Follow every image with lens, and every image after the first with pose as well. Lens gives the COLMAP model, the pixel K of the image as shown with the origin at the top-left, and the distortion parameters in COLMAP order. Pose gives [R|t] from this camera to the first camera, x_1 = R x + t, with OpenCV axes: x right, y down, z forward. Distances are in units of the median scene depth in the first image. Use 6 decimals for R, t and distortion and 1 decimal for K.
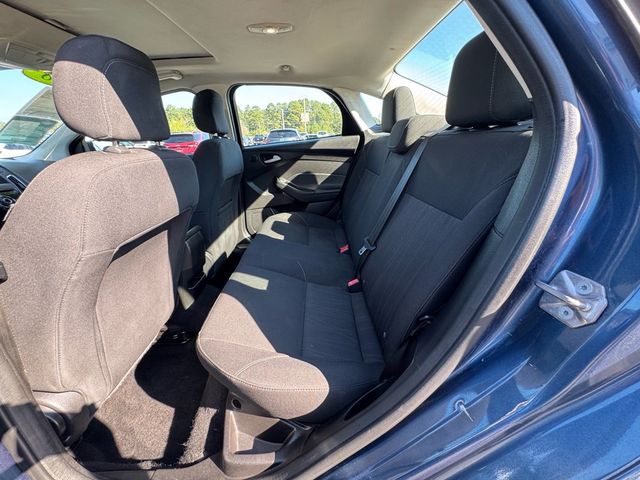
lens RADIAL K [[257.3, 0, 320.0], [0, 257.3, 240.0], [0, 0, 1]] dist [-0.001646, -0.000313]
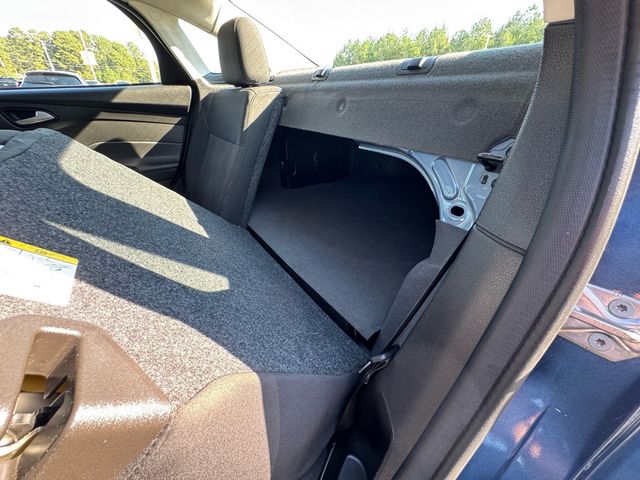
lens RADIAL K [[257.3, 0, 320.0], [0, 257.3, 240.0], [0, 0, 1]] dist [-0.001646, -0.000313]
pose [[0.829543, -0.217726, 0.514251, -0.010934], [0.149751, 0.973867, 0.170755, -0.052771], [-0.537990, -0.064638, 0.840469, 0.165830]]
